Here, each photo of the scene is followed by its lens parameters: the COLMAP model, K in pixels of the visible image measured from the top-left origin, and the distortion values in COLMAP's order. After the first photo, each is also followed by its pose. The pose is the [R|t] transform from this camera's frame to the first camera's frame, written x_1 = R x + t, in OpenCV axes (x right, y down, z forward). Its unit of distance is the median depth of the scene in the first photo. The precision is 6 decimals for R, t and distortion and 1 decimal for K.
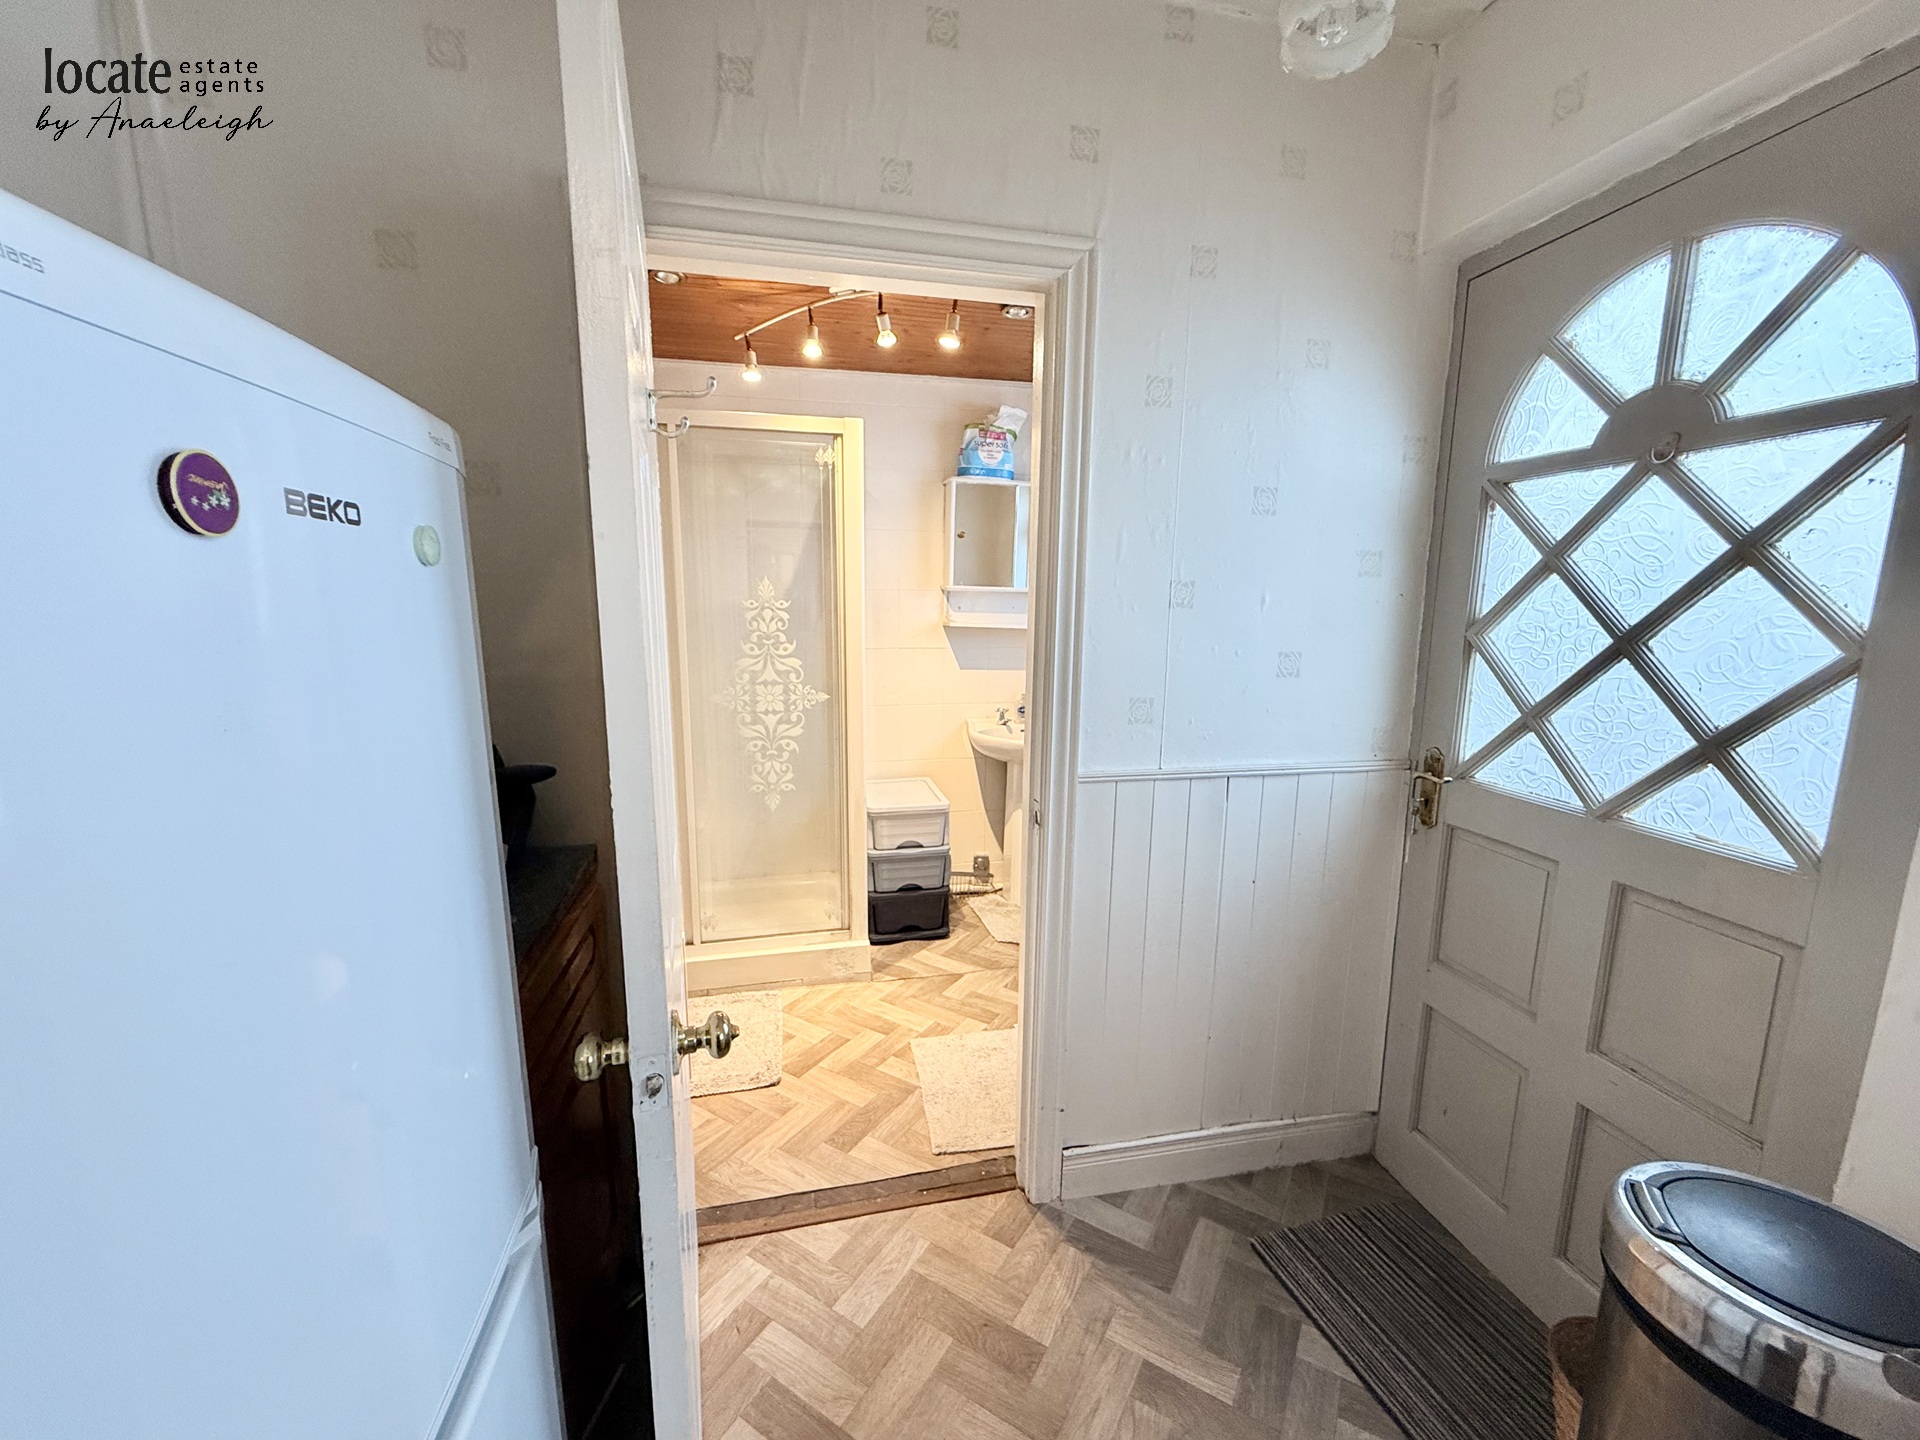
lens RADIAL K [[761.9, 0, 954.7], [0, 761.9, 724.0], [0, 0, 1]] dist [-0.001841, 0.000381]
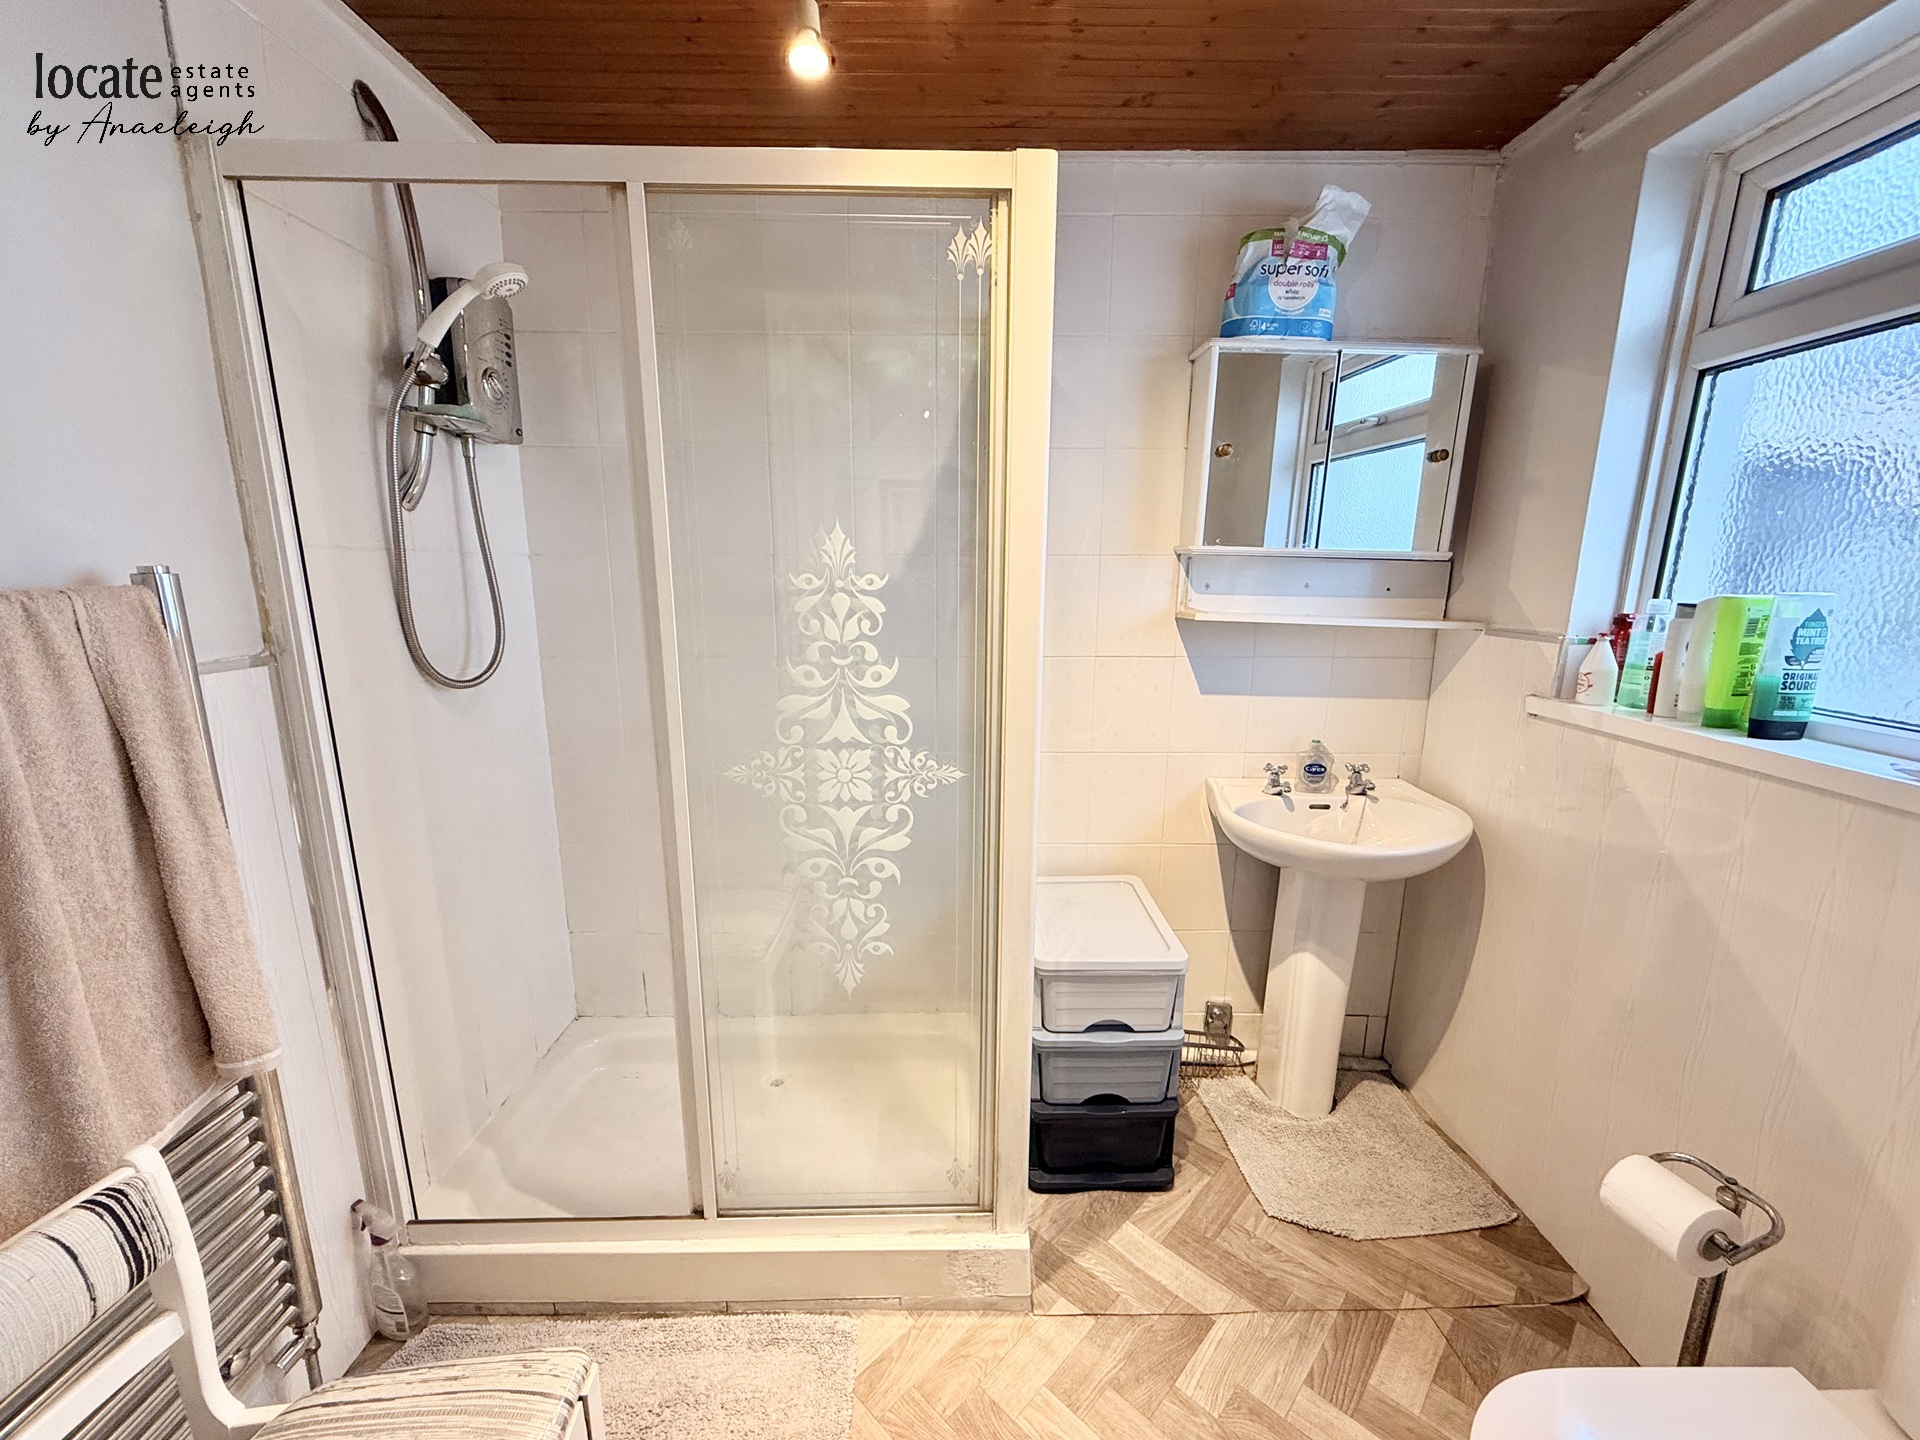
lens RADIAL K [[761.9, 0, 954.7], [0, 761.9, 724.0], [0, 0, 1]] dist [-0.001841, 0.000381]
pose [[0.977628, 0.037439, -0.206982, -0.062987], [-0.030519, 0.998867, 0.036523, -0.074119], [0.208115, -0.029389, 0.977663, 0.459651]]
